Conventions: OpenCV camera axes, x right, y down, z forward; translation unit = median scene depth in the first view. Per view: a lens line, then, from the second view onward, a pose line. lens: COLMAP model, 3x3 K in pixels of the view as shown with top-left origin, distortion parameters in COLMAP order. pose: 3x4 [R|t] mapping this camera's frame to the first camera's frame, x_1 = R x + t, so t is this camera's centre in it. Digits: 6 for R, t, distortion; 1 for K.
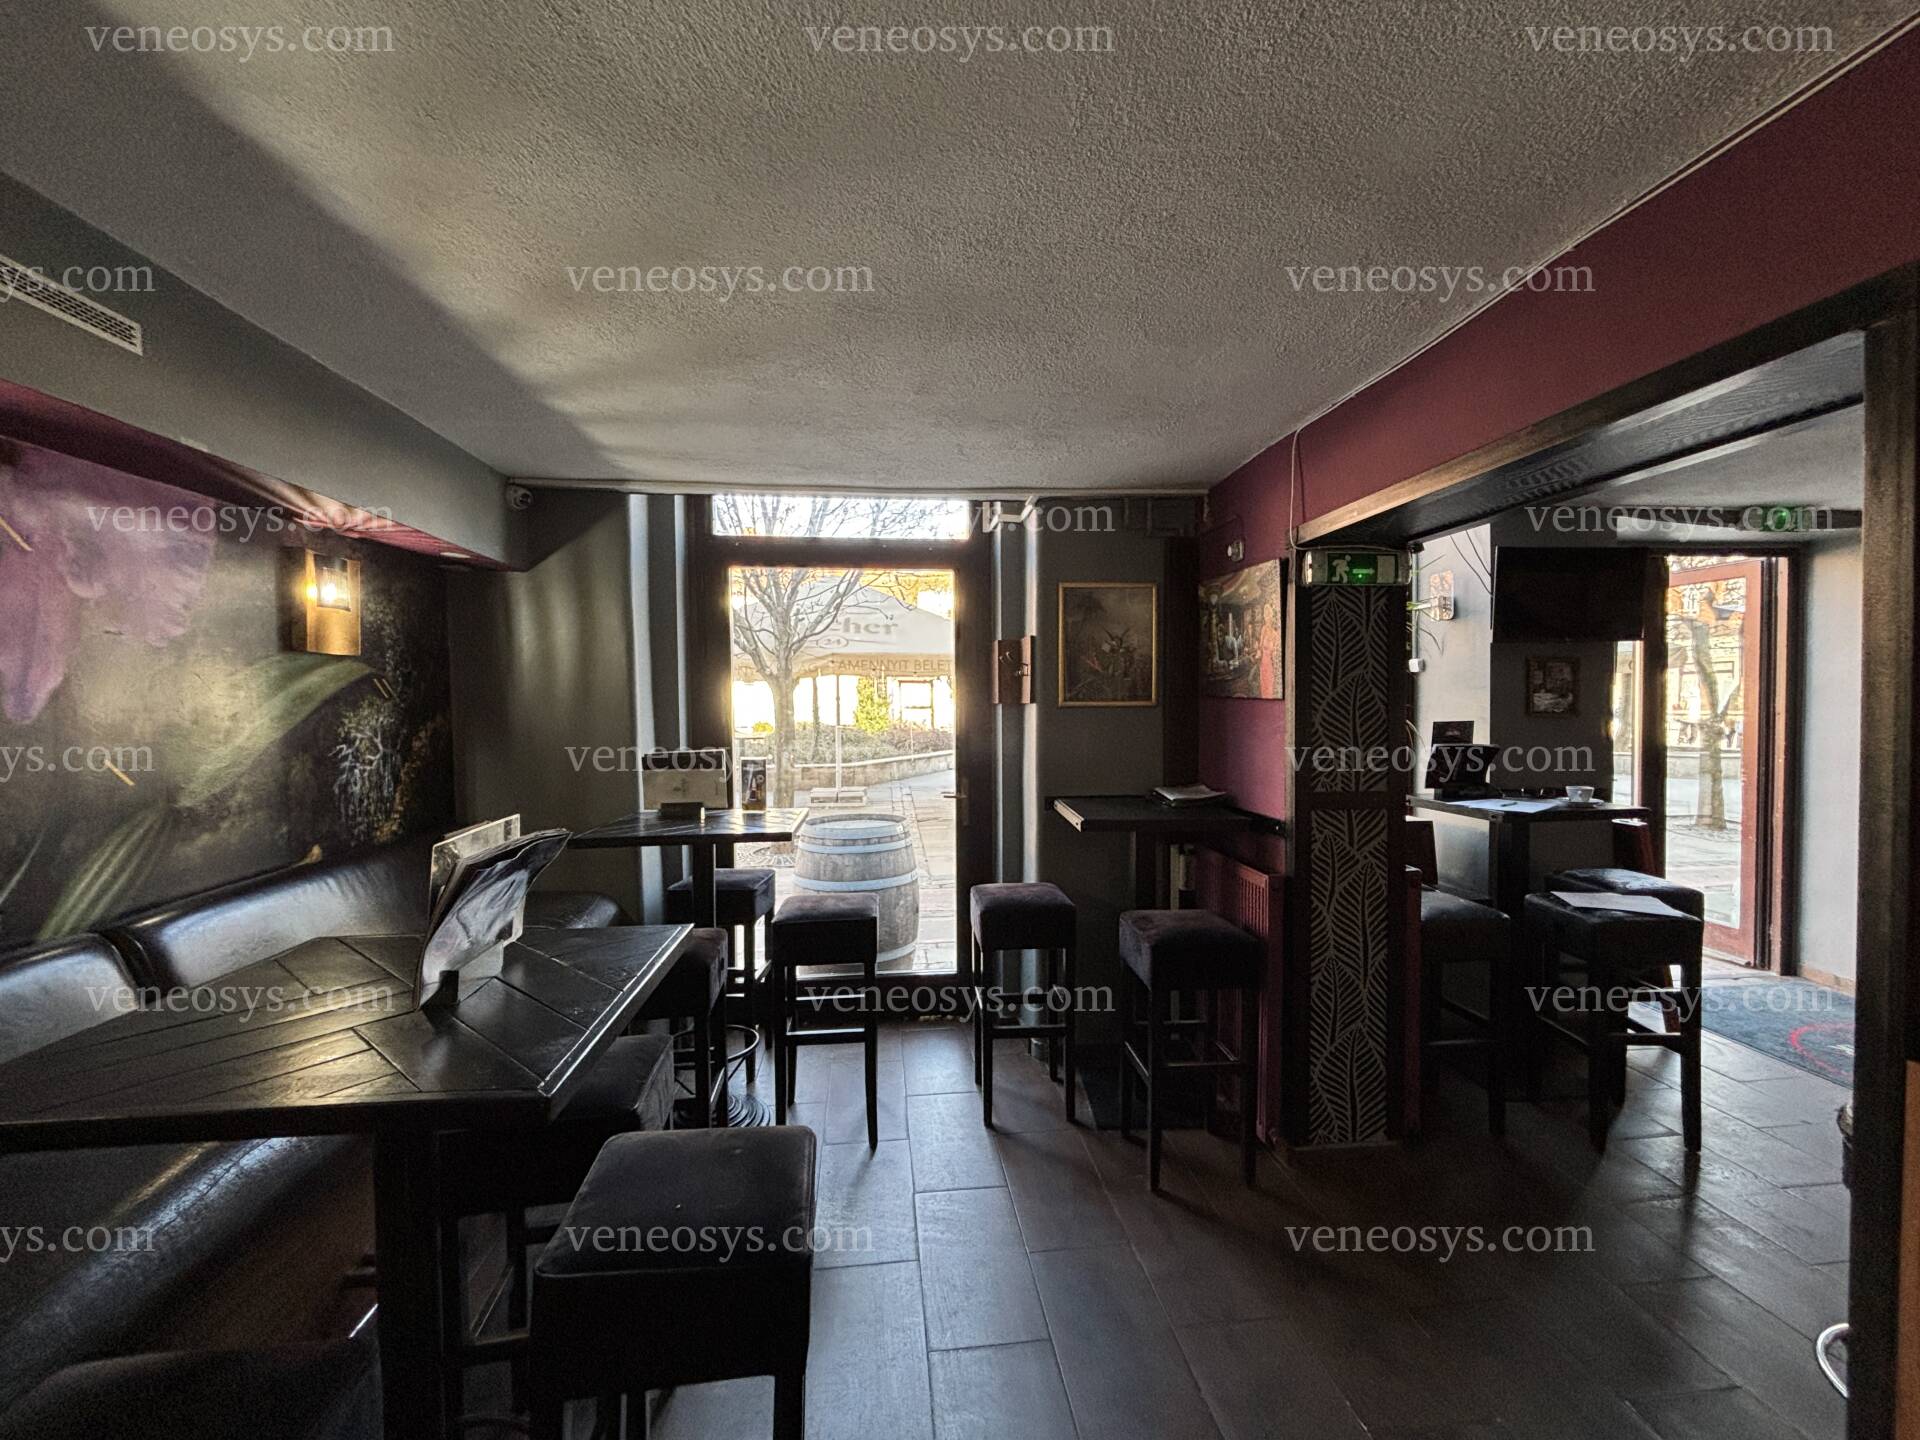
lens RADIAL K [[778.0, 0, 956.0], [0, 778.0, 720.2], [0, 0, 1]] dist [0.007334, -0.002204]
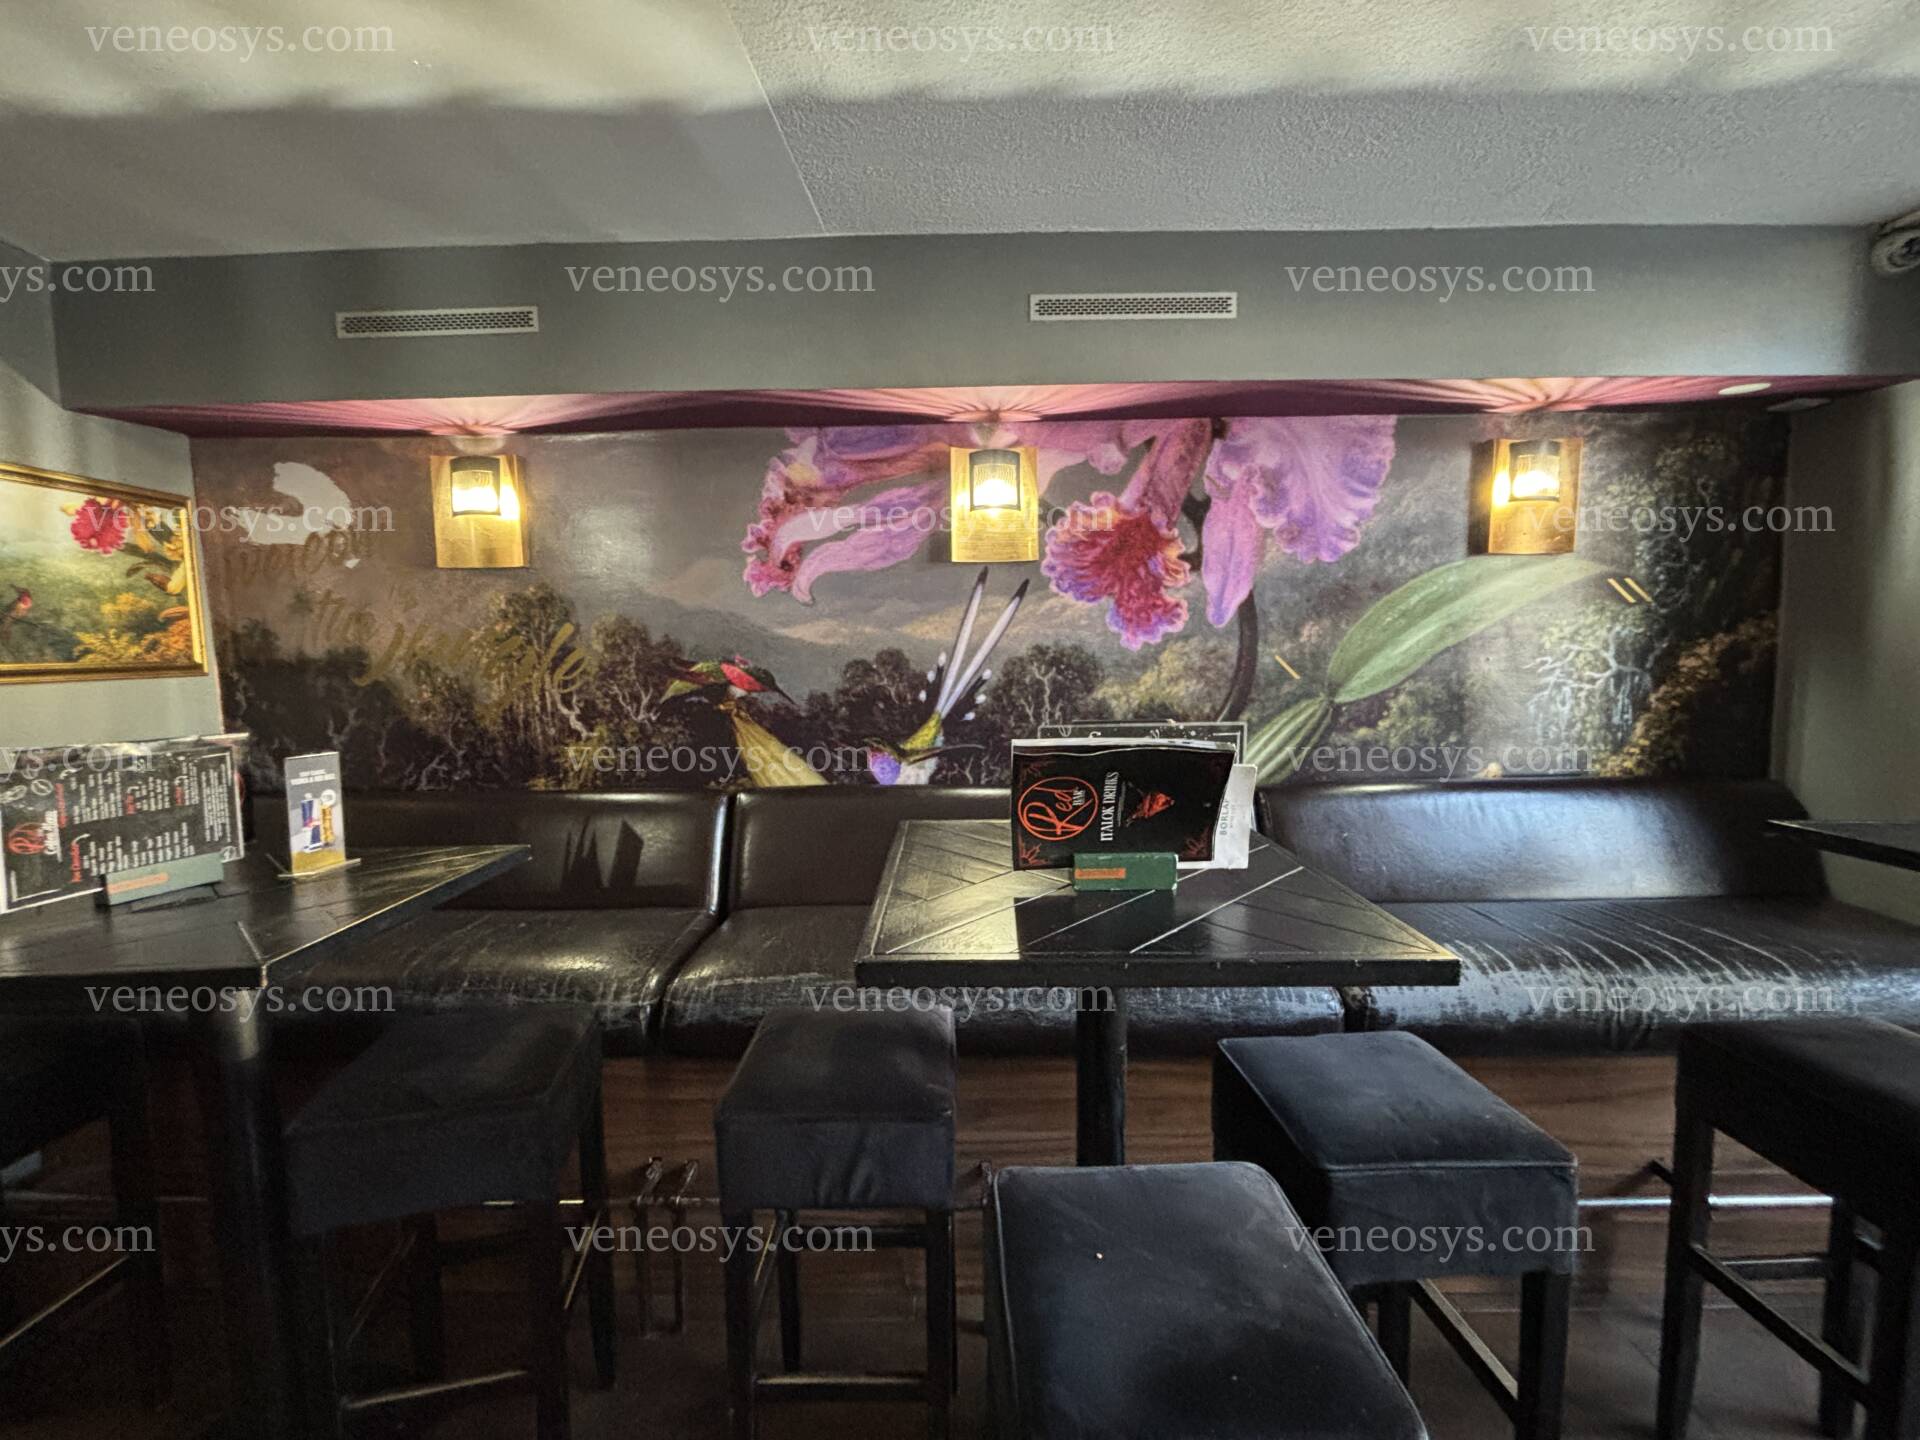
lens RADIAL K [[778.0, 0, 962.4], [0, 778.0, 714.8], [0, 0, 1]] dist [0.007334, -0.002204]
pose [[-0.102382, 0.092918, -0.990396, 0.152247], [-0.017296, 0.995311, 0.095167, 0.023201], [0.994595, 0.026873, -0.100295, 0.419060]]
